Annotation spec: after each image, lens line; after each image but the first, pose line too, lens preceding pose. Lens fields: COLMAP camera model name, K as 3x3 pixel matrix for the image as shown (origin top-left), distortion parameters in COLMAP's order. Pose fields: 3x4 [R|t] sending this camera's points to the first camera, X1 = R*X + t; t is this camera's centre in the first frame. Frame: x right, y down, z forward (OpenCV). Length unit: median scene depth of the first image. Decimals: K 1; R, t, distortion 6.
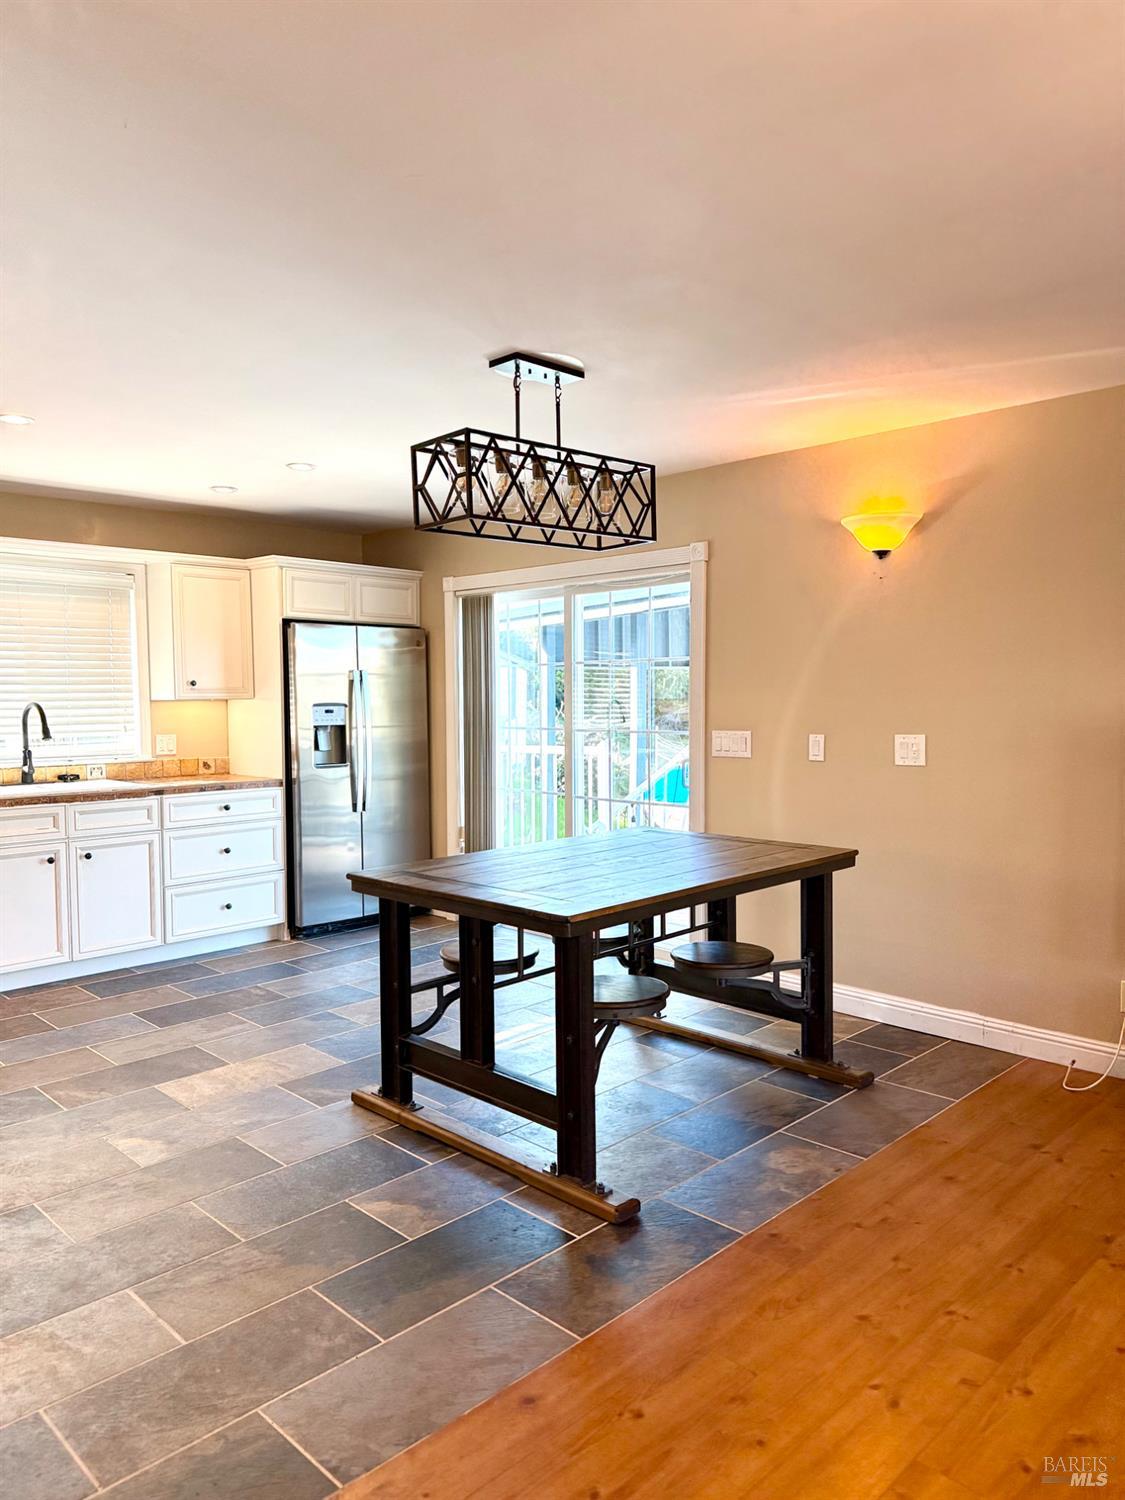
lens RADIAL K [[1047.2, 0, 563.4], [0, 1047.2, 751.4], [0, 0, 1]] dist [0.075303, -0.088722]
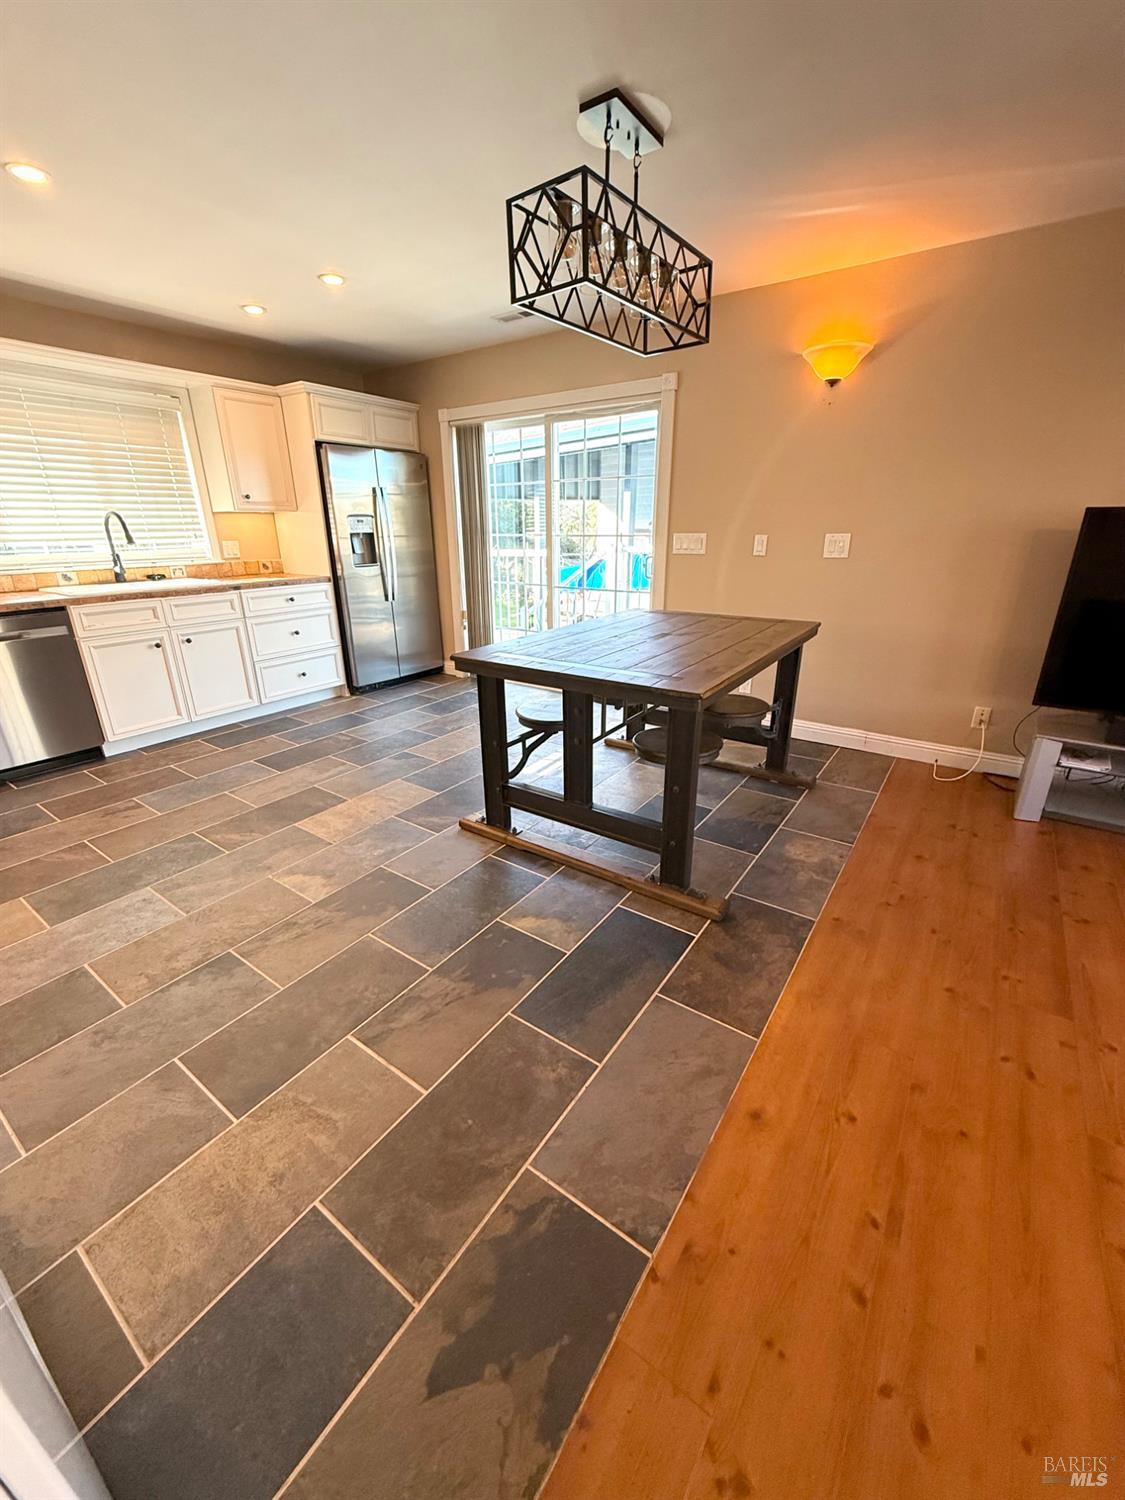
lens RADIAL K [[593.9, 0, 563.1], [0, 593.9, 744.8], [0, 0, 1]] dist [-0.000747, -0.000118]
pose [[0.984938, -0.059100, 0.162495, -0.135205], [0.008516, 0.955213, 0.295797, 0.012317], [-0.172699, -0.289958, 0.941329, 0.228441]]
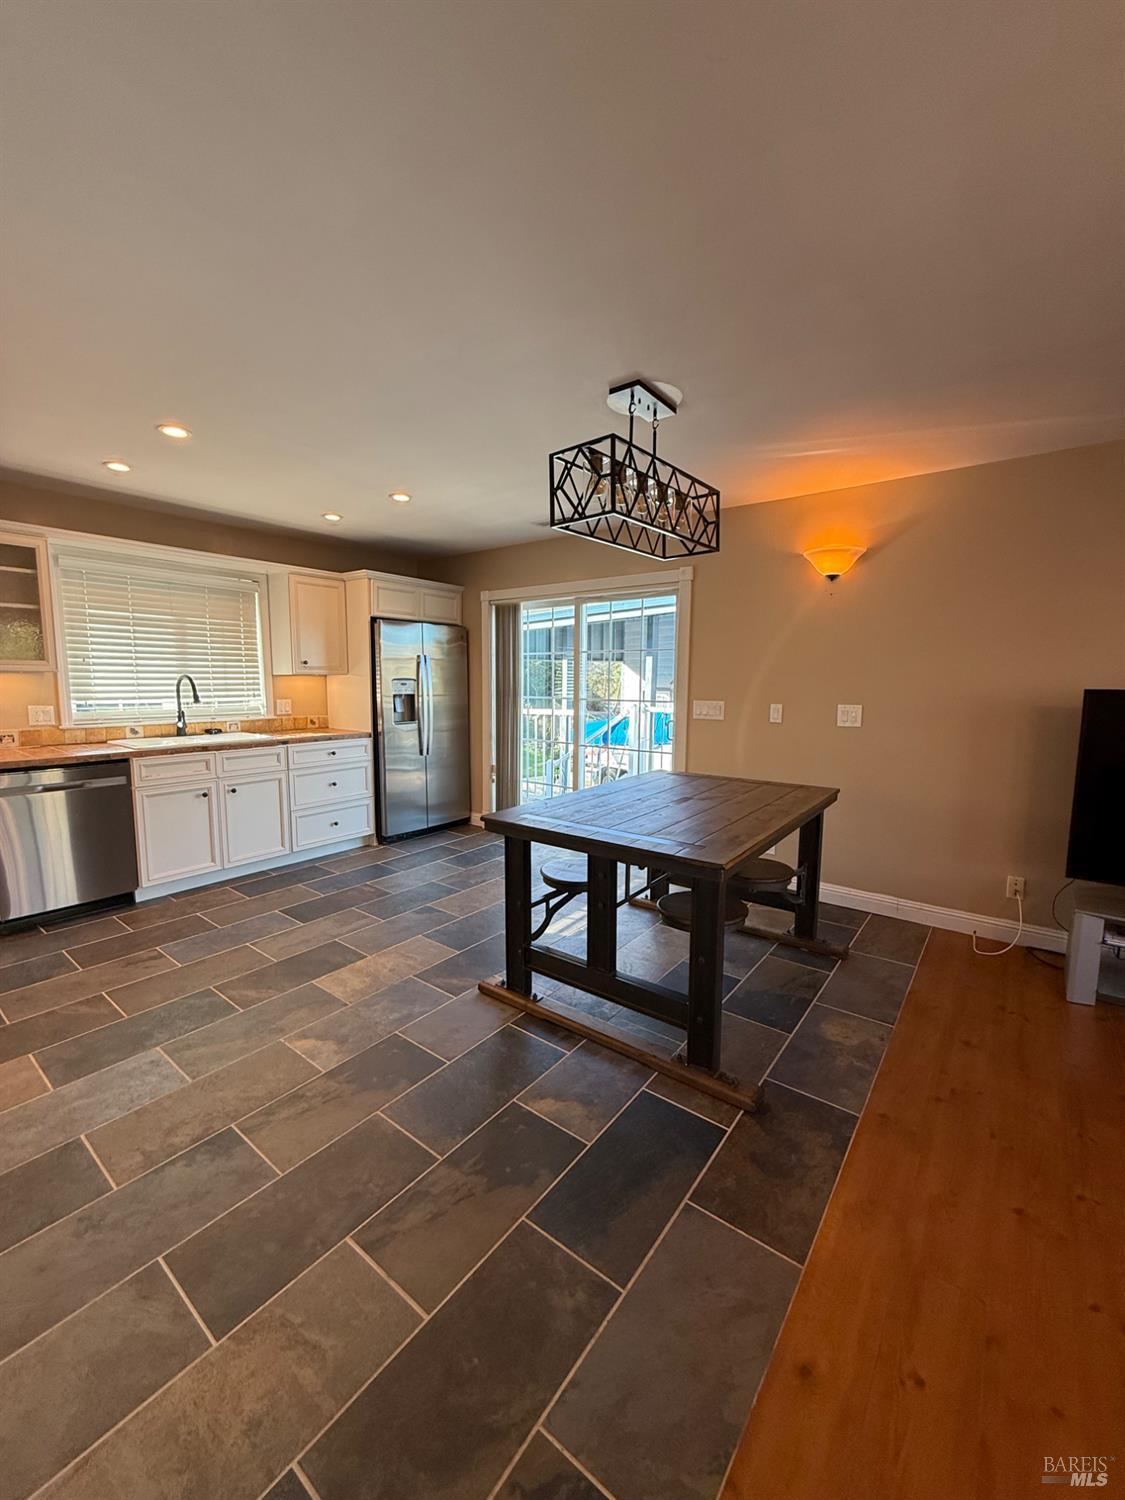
lens RADIAL K [[593.9, 0, 563.5], [0, 593.9, 745.2], [0, 0, 1]] dist [-0.000747, -0.000118]
pose [[0.991187, -0.000233, 0.132471, -0.139539], [-0.007252, 0.998404, 0.056014, -0.003197], [-0.132273, -0.056481, 0.989603, 0.214965]]
